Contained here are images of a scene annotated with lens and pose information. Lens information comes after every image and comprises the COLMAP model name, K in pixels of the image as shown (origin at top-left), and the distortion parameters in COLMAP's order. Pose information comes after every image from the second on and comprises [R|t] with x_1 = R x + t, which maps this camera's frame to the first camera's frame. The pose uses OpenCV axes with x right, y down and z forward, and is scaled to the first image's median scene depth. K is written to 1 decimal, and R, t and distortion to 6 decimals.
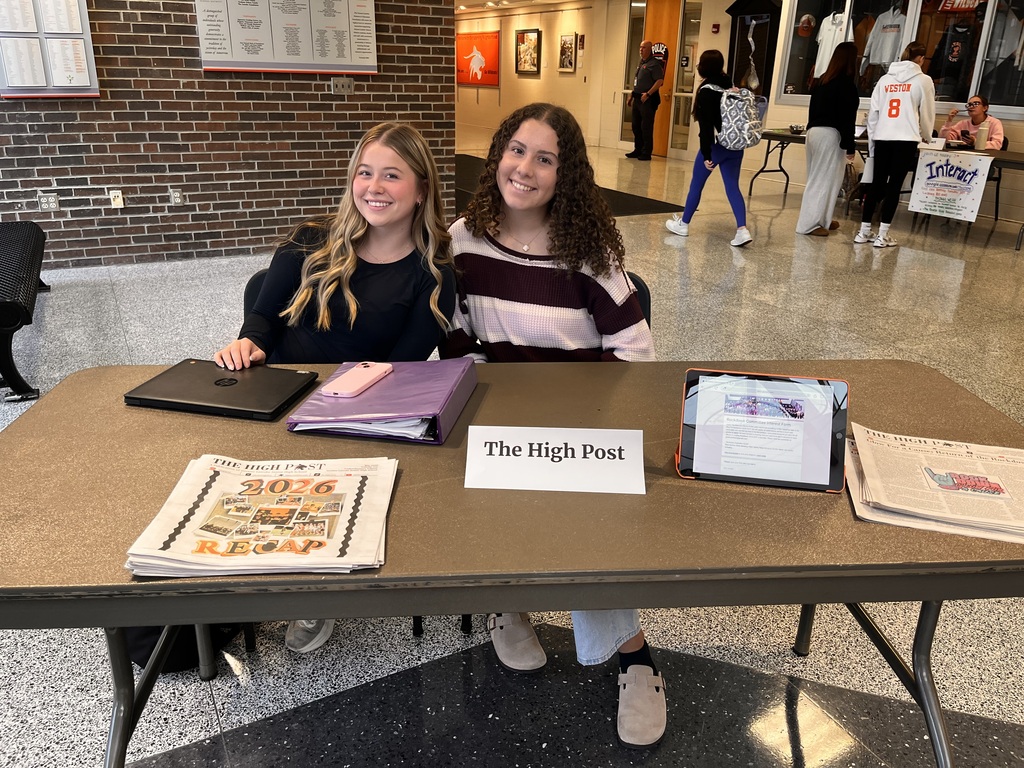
lens RADIAL K [[776.7, 0, 513.2], [0, 776.7, 383.8], [0, 0, 1]] dist [-0.001598, -0.010437]
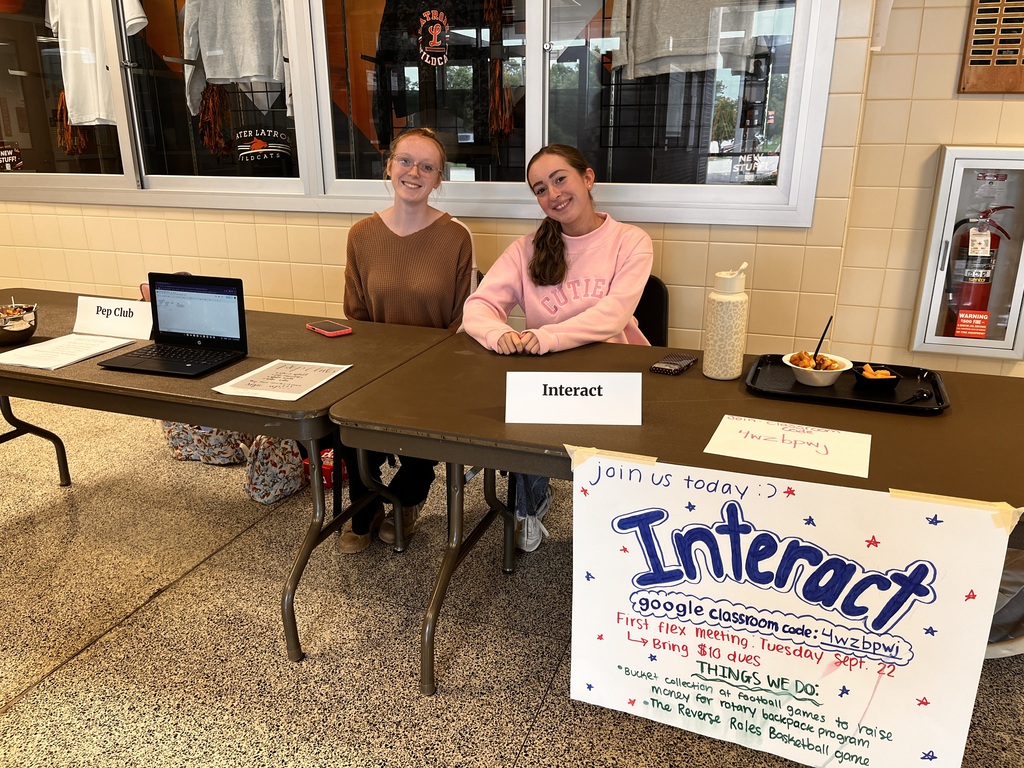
lens RADIAL K [[776.7, 0, 512.1], [0, 776.7, 381.8], [0, 0, 1]] dist [-0.001598, -0.010437]
pose [[0.732253, -0.242716, 0.636313, 0.401280], [0.278800, 0.959291, 0.045077, -0.341825], [-0.621351, 0.144396, 0.770112, 0.875157]]
